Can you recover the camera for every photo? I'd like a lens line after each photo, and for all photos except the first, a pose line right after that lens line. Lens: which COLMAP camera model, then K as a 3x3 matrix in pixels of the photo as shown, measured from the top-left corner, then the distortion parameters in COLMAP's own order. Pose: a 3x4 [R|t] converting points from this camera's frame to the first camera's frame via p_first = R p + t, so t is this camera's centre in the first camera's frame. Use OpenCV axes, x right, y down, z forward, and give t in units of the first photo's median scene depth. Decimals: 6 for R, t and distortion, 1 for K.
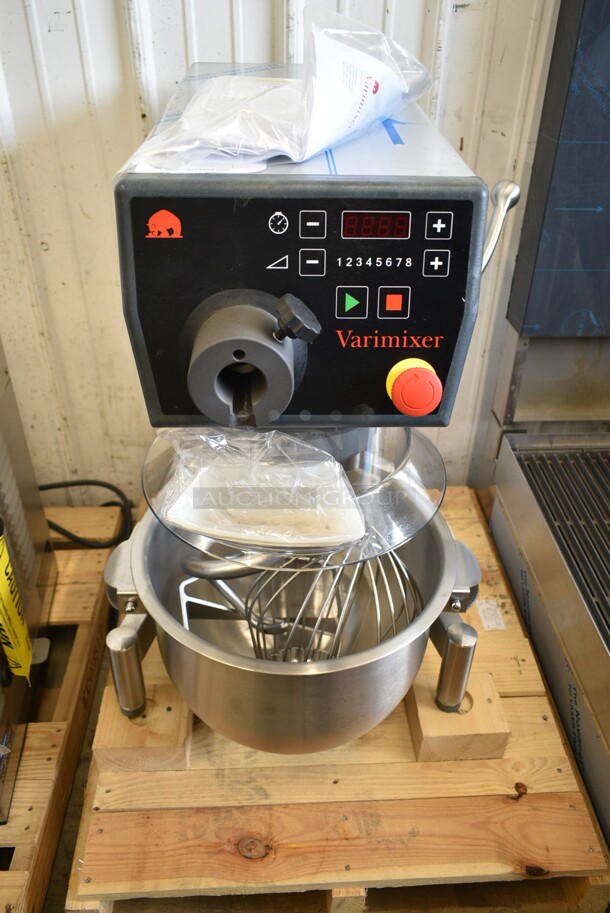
lens RADIAL K [[772.1, 0, 301.7], [0, 772.1, 453.7], [0, 0, 1]] dist [-0.004146, -0.010109]
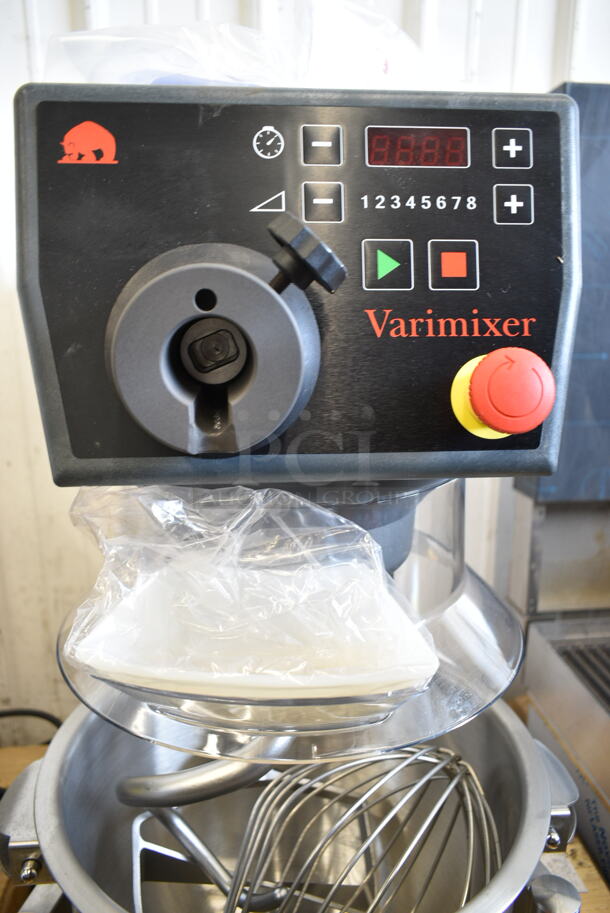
lens RADIAL K [[708.6, 0, 301.9], [0, 708.6, 448.8], [0, 0, 1]] dist [-0.009047, 0.000762]
pose [[0.998361, -0.029460, 0.049062, -0.022012], [0.045300, 0.930703, -0.362960, 0.087709], [-0.034969, 0.364587, 0.930512, 0.306824]]
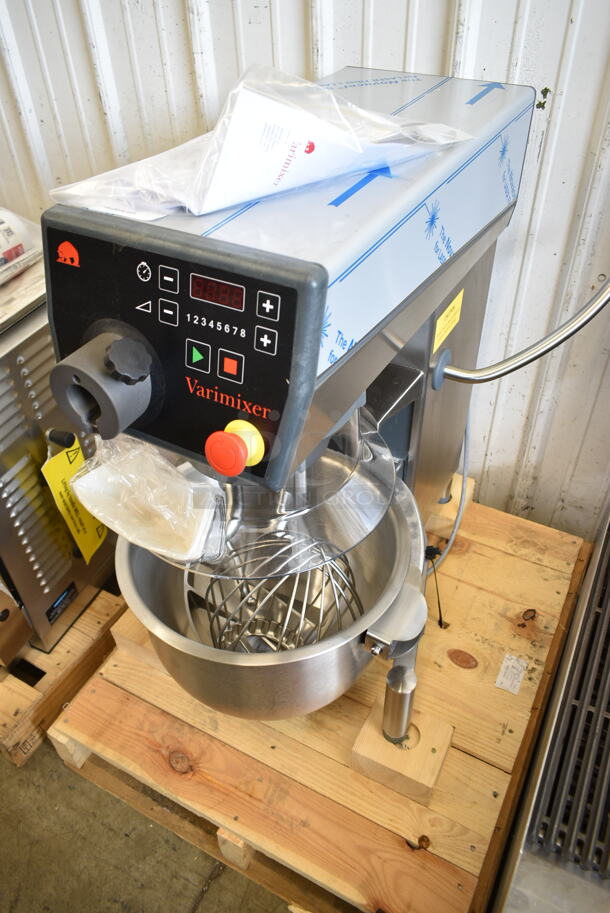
lens RADIAL K [[721.8, 0, 285.8], [0, 721.8, 453.7], [0, 0, 1]] dist [-0.007811, -0.002332]
pose [[0.847835, 0.312042, -0.428726, 0.377949], [-0.266059, 0.949715, 0.165086, -0.156035], [0.458682, -0.025900, 0.888223, 0.094386]]
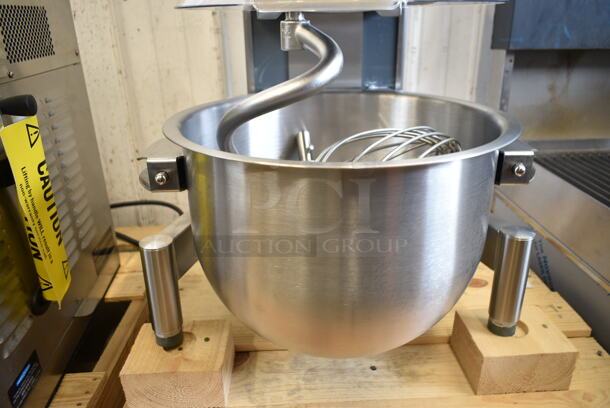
lens RADIAL K [[473.4, 0, 305.0], [0, 473.4, 204.0], [0, 0, 1]] dist [-0.009047, 0.000762]
pose [[0.999450, -0.028453, -0.017014, -0.038443], [0.023511, 0.970155, -0.241342, 0.321254], [0.023373, 0.240809, 0.970291, 0.411872]]
